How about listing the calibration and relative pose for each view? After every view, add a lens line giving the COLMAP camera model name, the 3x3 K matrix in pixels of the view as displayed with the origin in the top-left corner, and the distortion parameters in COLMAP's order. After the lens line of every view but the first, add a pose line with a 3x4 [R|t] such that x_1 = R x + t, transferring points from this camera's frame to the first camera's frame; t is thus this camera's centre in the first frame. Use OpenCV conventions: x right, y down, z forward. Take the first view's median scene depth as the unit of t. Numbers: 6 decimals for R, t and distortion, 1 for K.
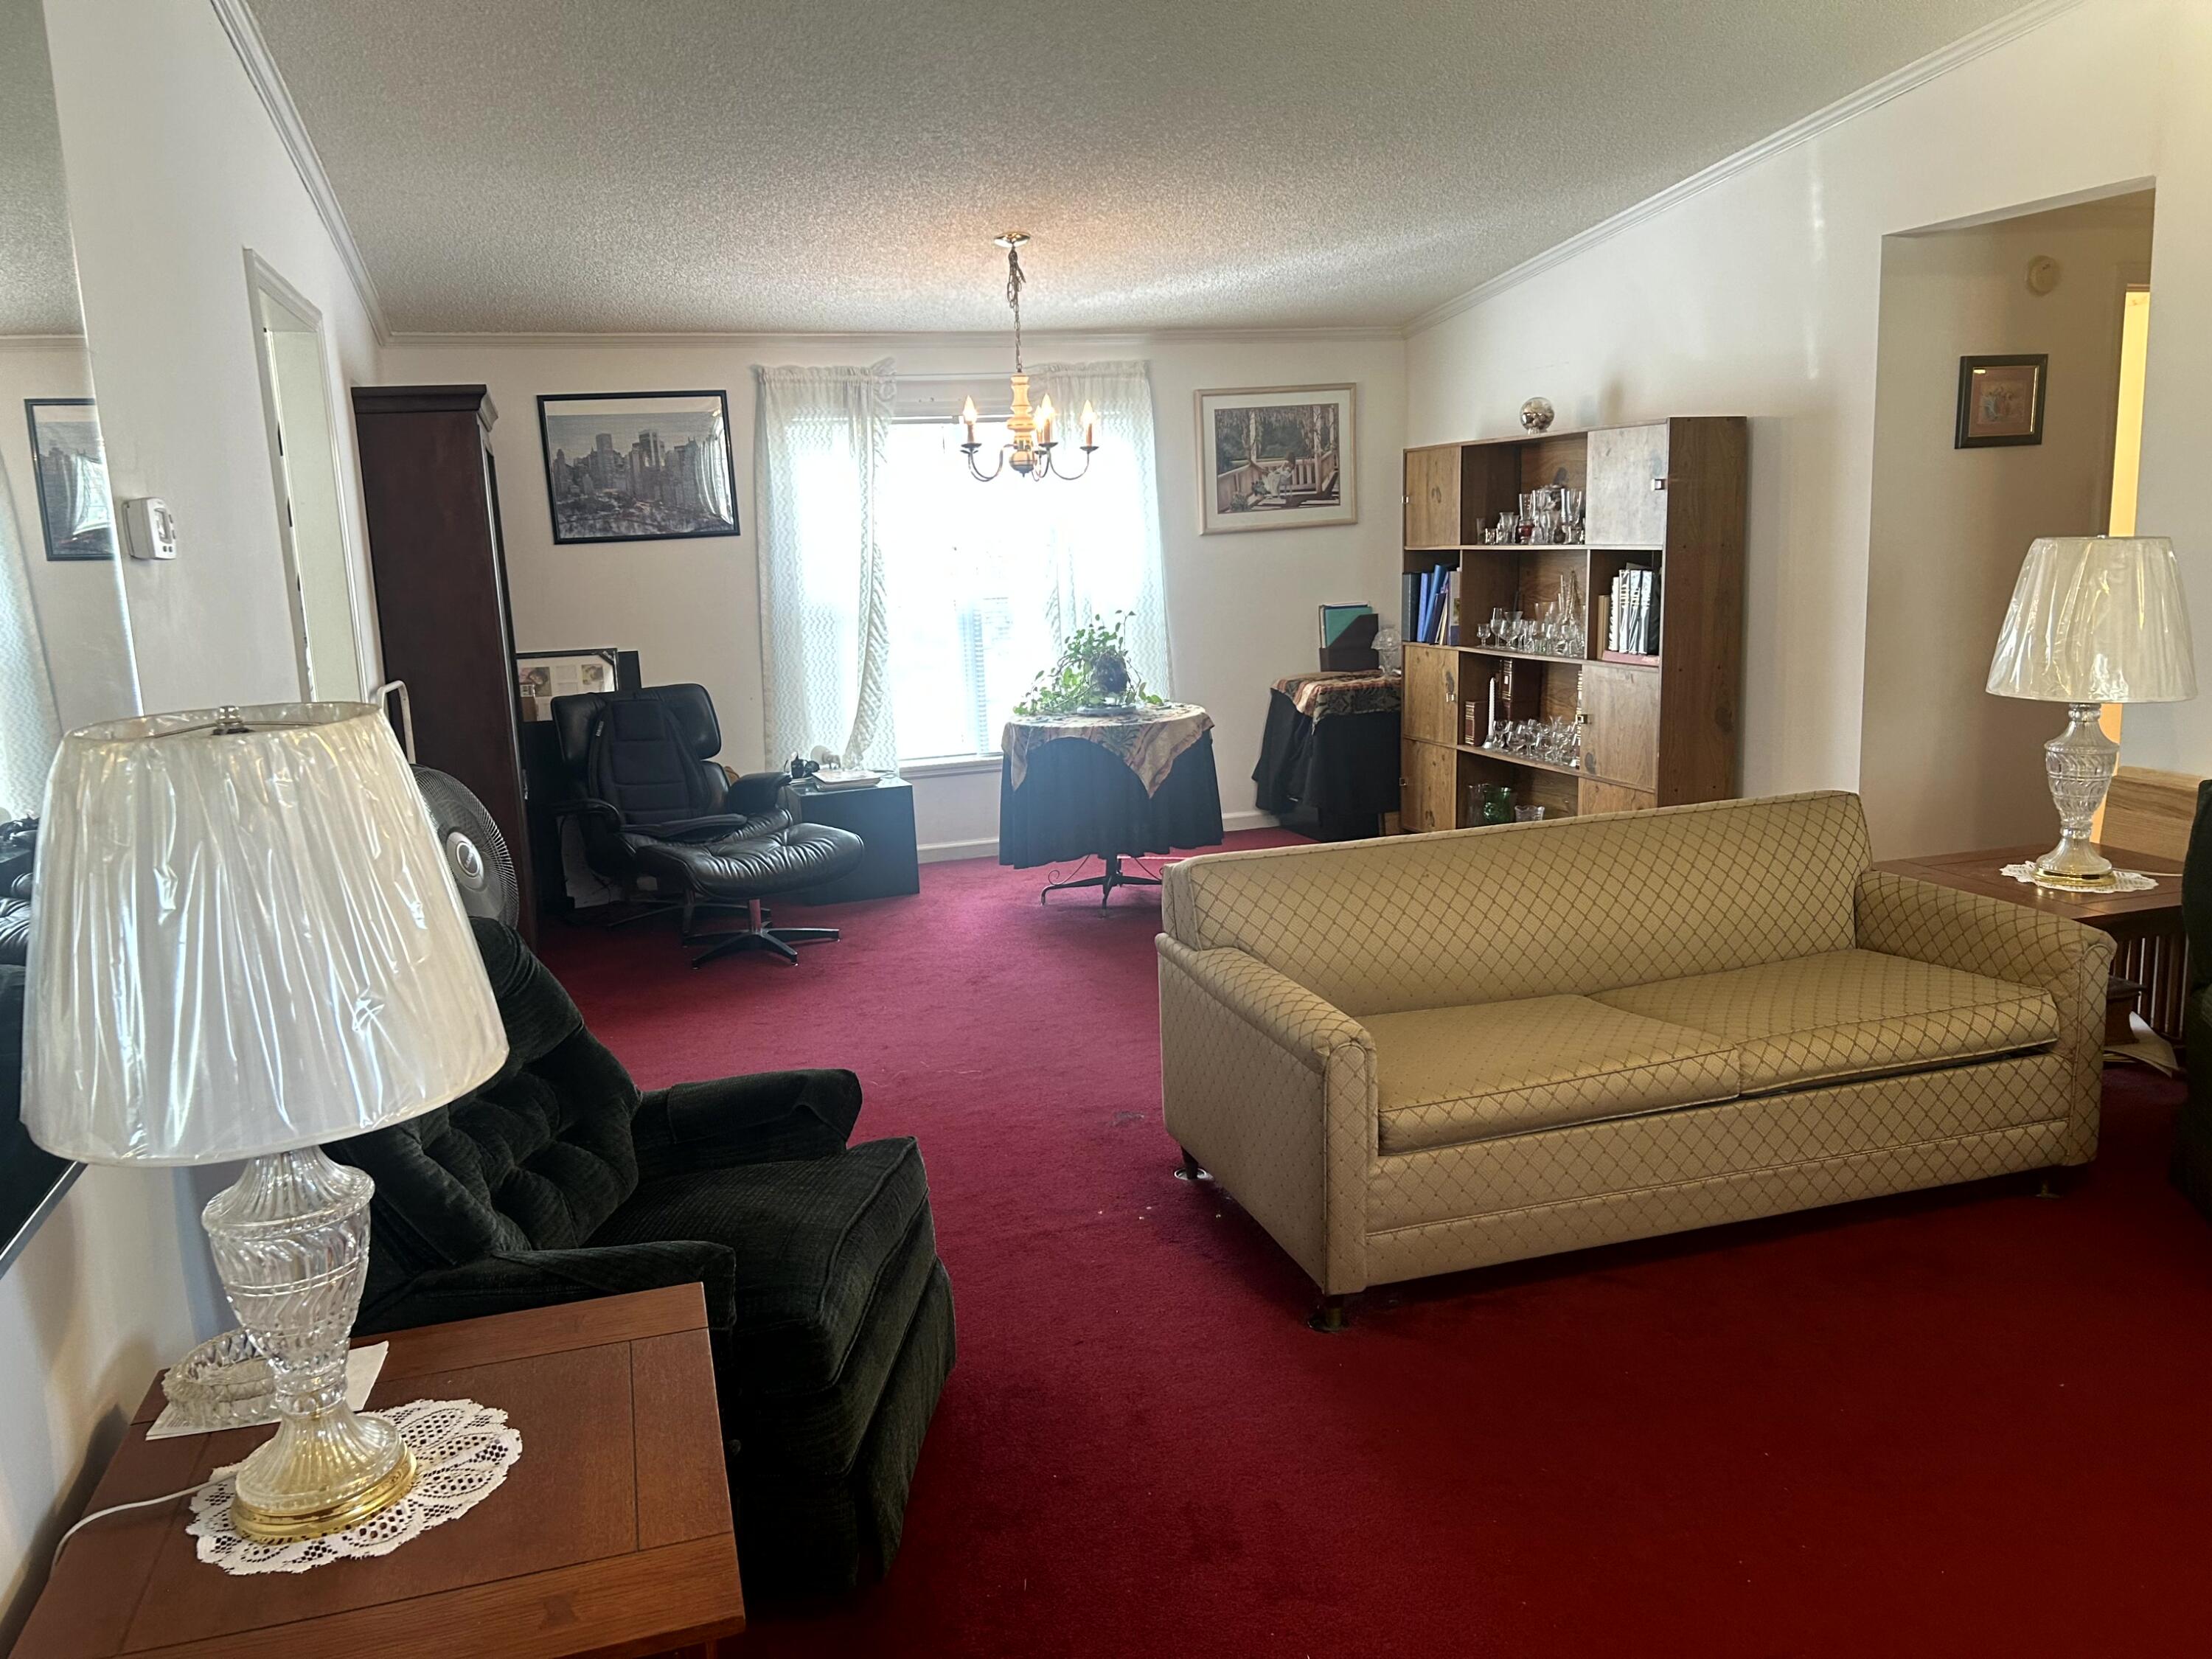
lens RADIAL K [[1678.2, 0, 1002.0], [0, 1678.2, 832.5], [0, 0, 1]] dist [0.103106, -0.133039]
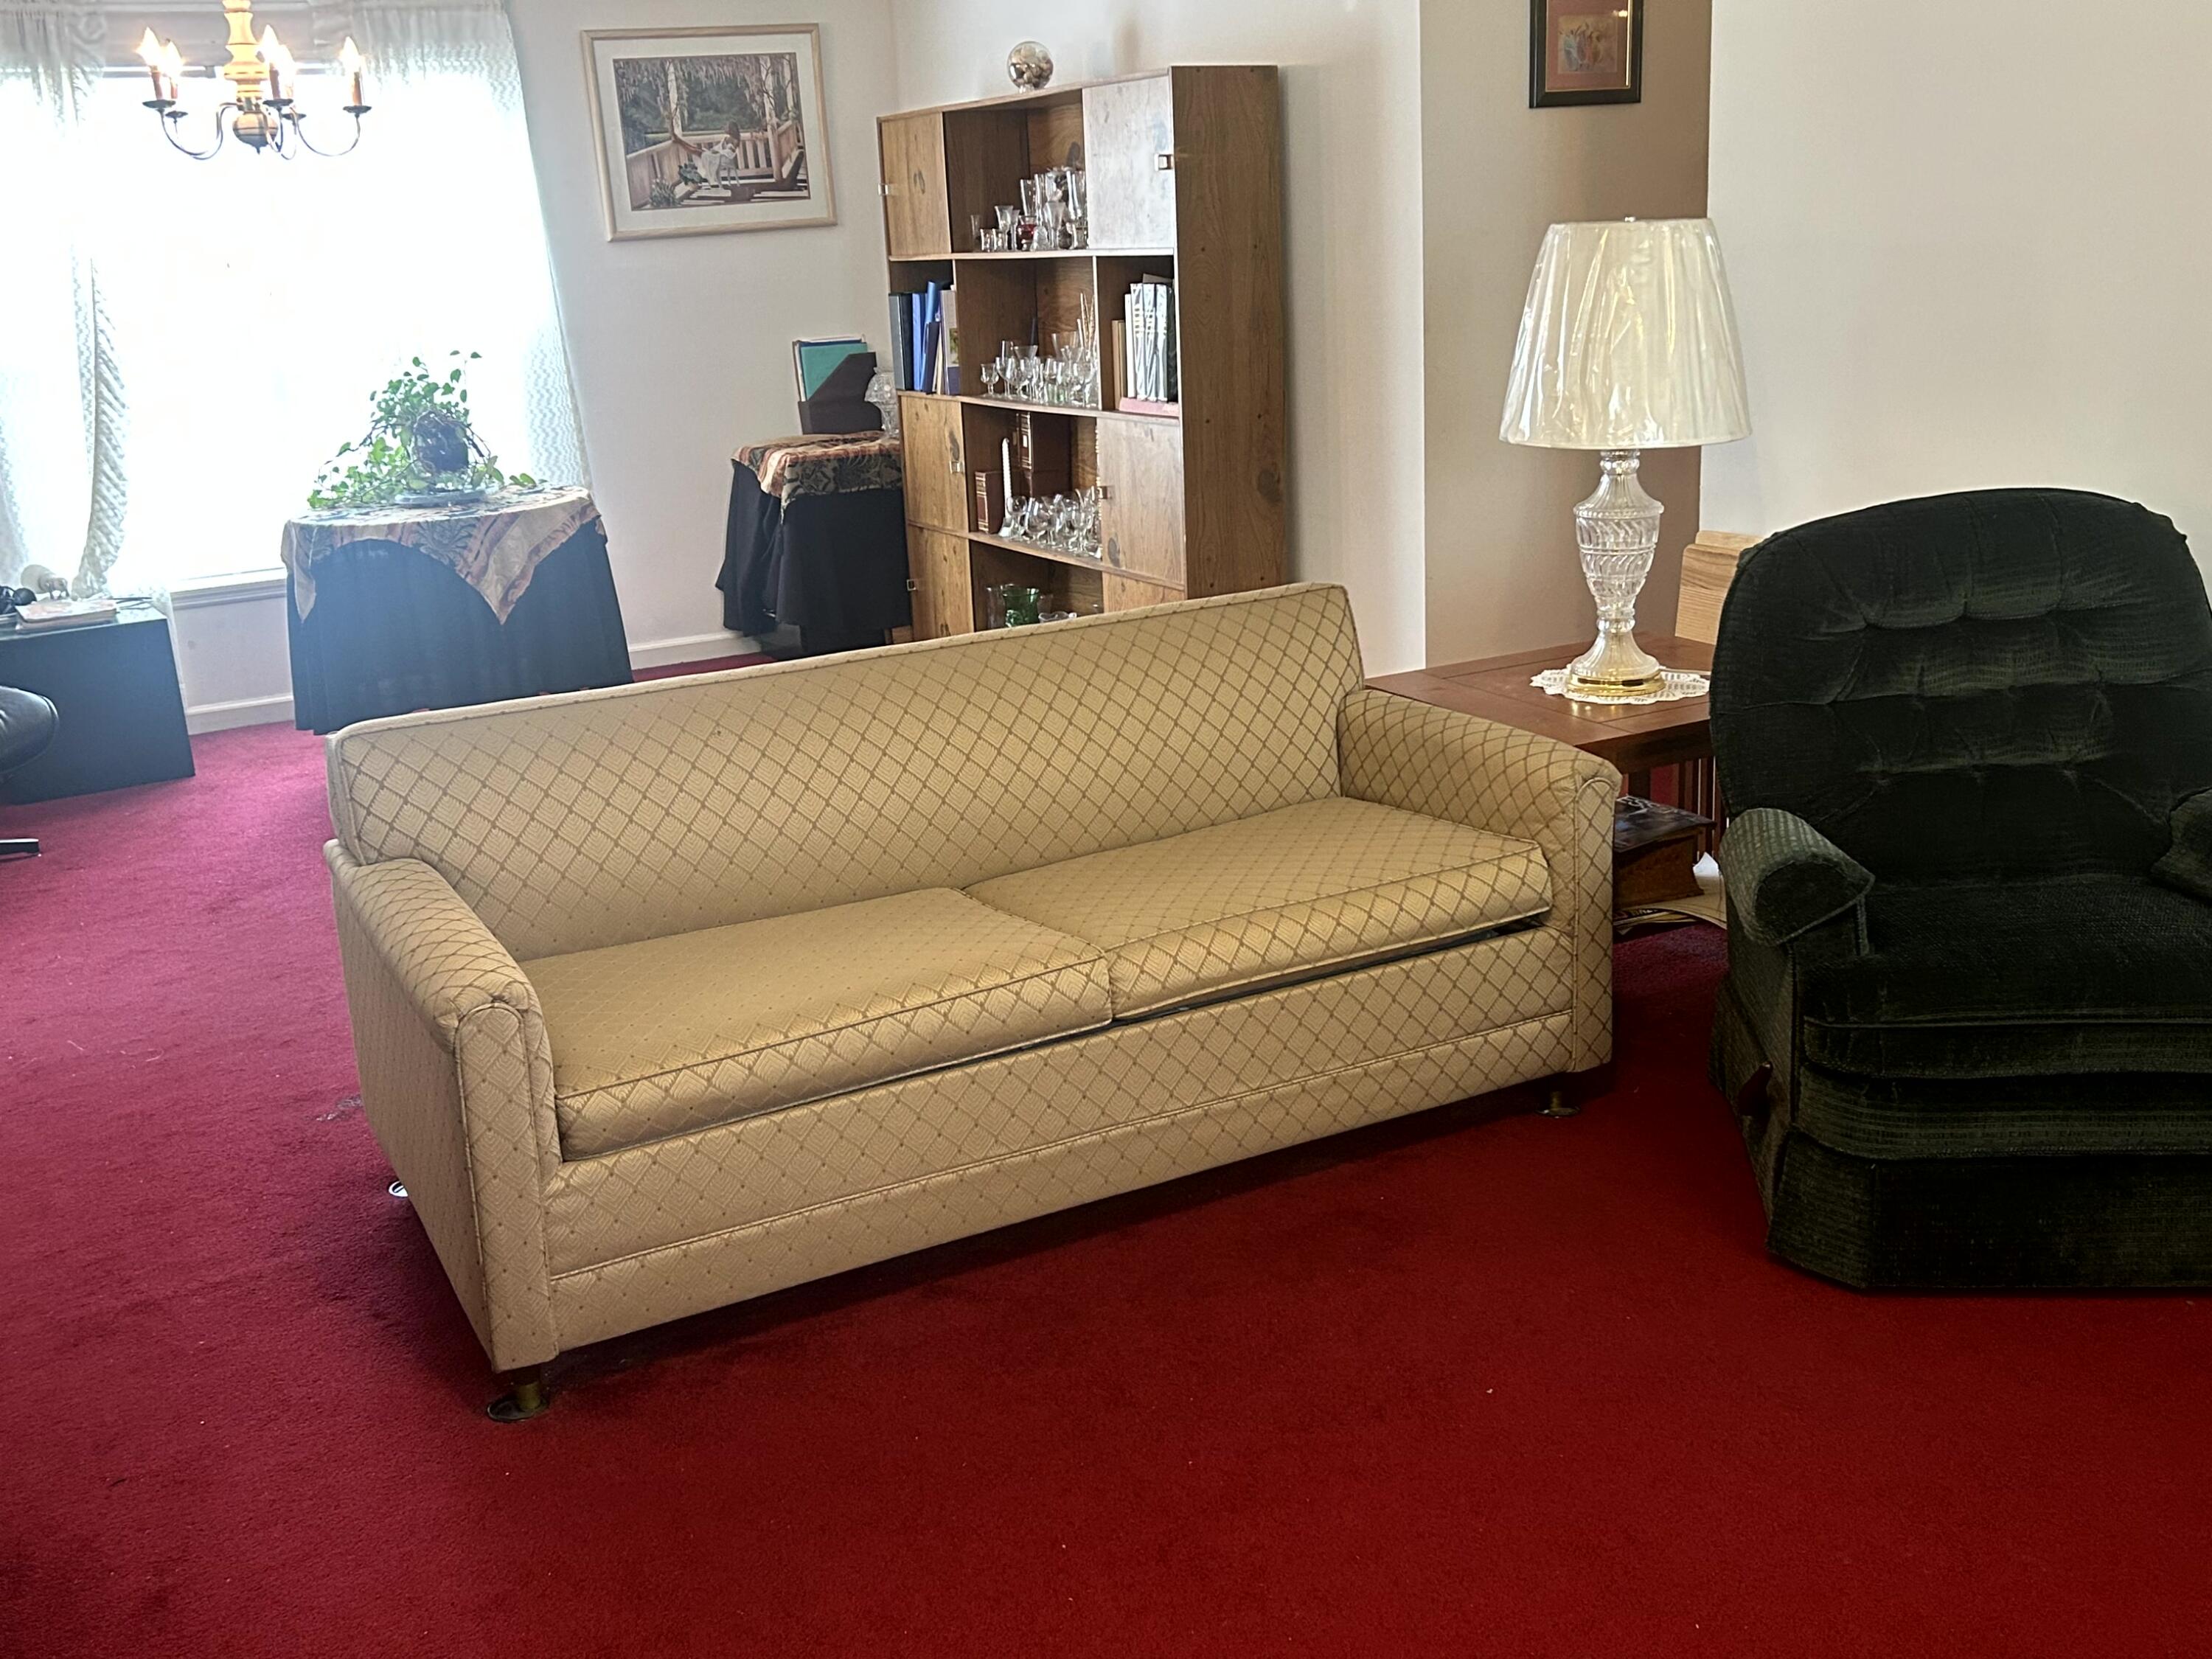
lens RADIAL K [[2116.1, 0, 1058.3], [0, 2116.1, 838.5], [0, 0, 1]] dist [0.137904, -0.363695]
pose [[0.983475, -0.062091, 0.170062, 0.177995], [0.046599, 0.994516, 0.093628, -0.004718], [-0.174943, -0.084156, 0.980975, 0.091156]]
